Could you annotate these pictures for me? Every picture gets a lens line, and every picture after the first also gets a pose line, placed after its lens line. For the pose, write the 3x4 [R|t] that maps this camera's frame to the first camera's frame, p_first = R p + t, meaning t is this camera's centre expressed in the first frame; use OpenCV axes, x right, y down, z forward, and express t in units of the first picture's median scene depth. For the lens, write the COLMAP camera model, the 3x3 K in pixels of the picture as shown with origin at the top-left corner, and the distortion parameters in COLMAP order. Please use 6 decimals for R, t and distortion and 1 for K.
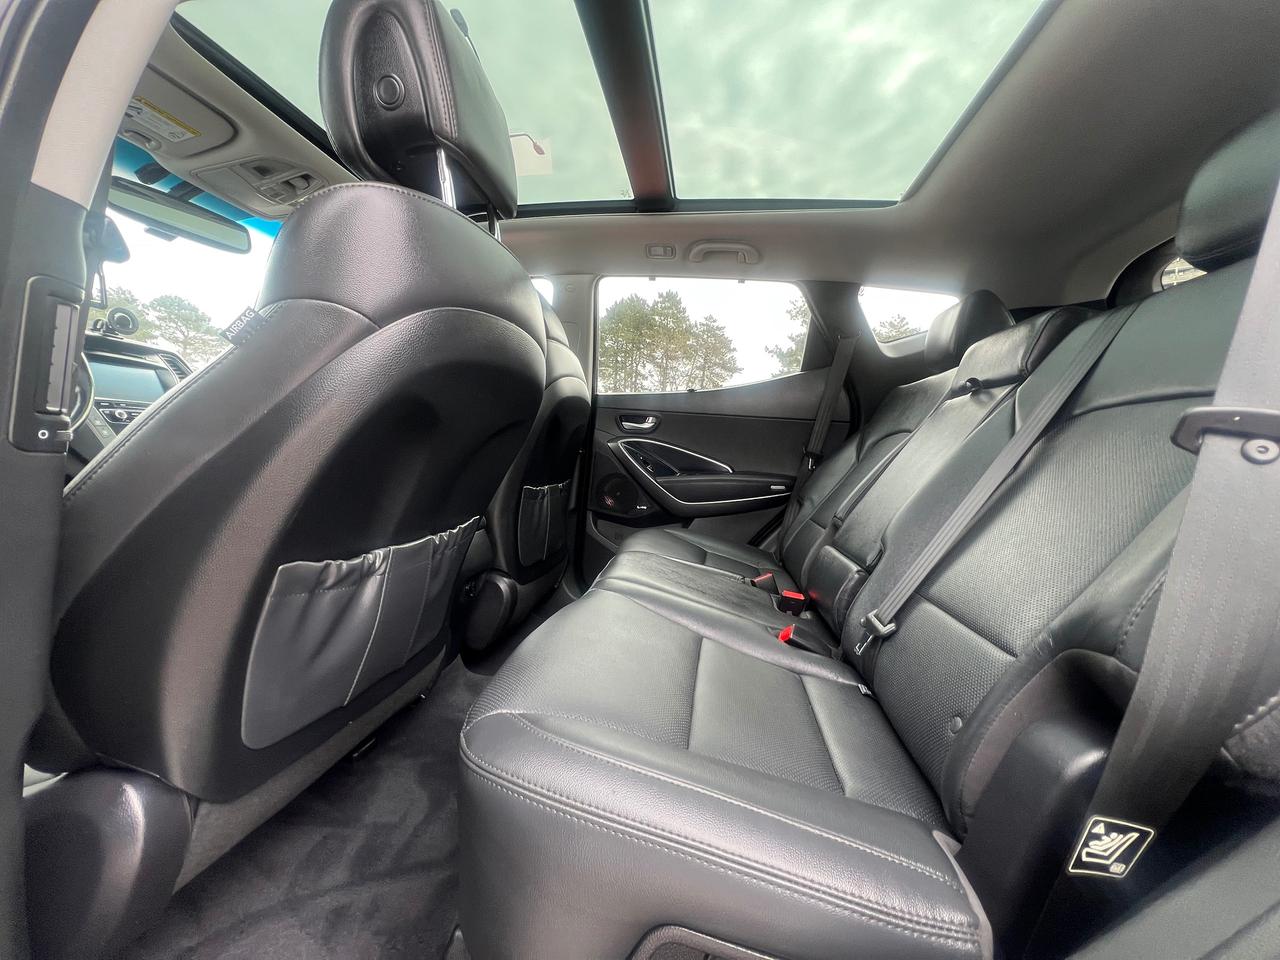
lens RADIAL K [[516.8, 0, 635.9], [0, 516.8, 469.9], [0, 0, 1]] dist [-0.000597, -0.000531]
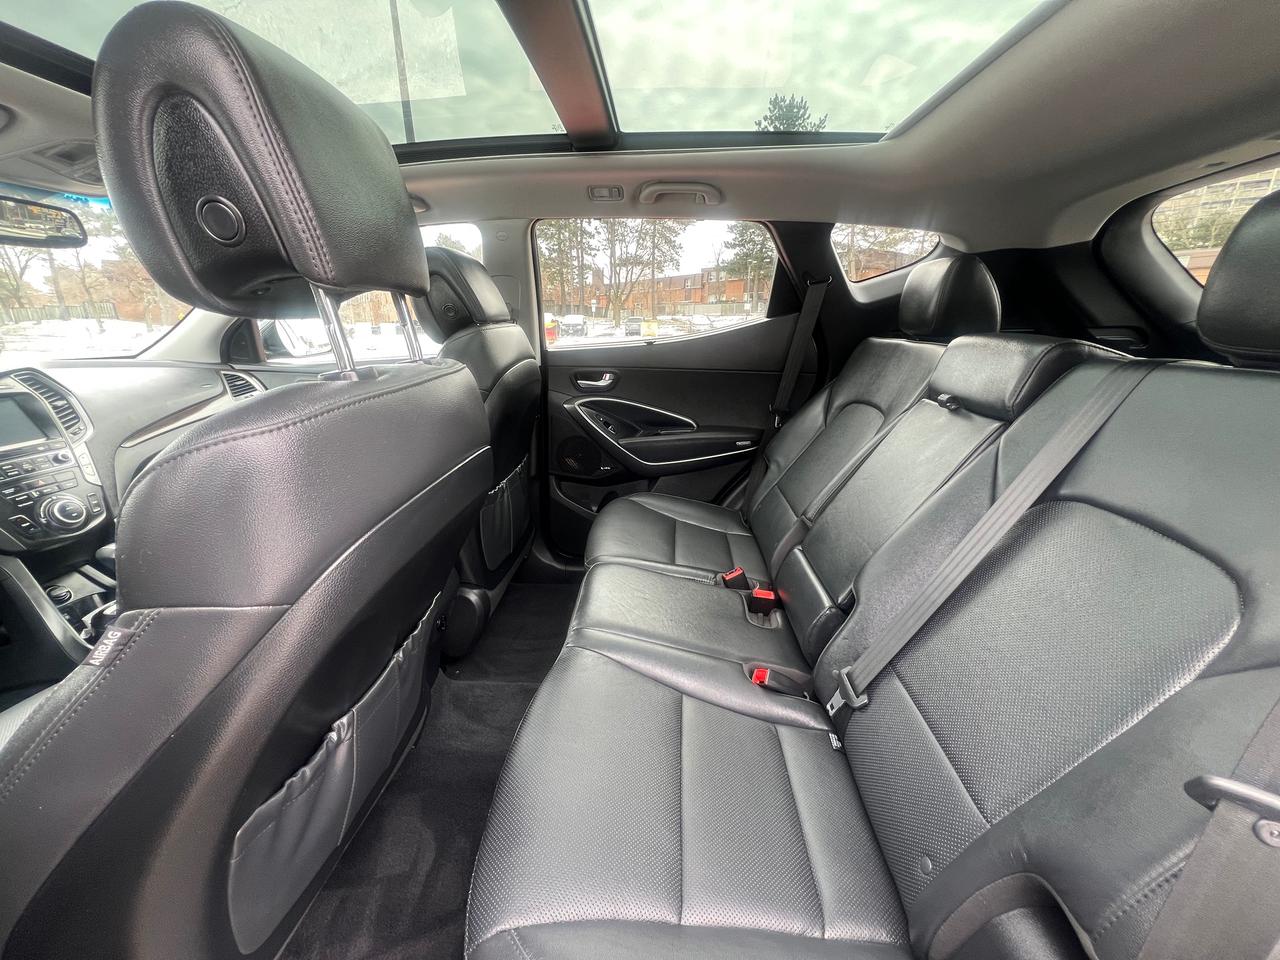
lens RADIAL K [[516.8, 0, 636.3], [0, 516.8, 473.1], [0, 0, 1]] dist [-0.000597, -0.000531]
pose [[0.994328, -0.082466, 0.067163, 0.003196], [0.062725, 0.964680, 0.255847, -0.199849], [-0.085889, -0.250183, 0.964381, 0.069570]]
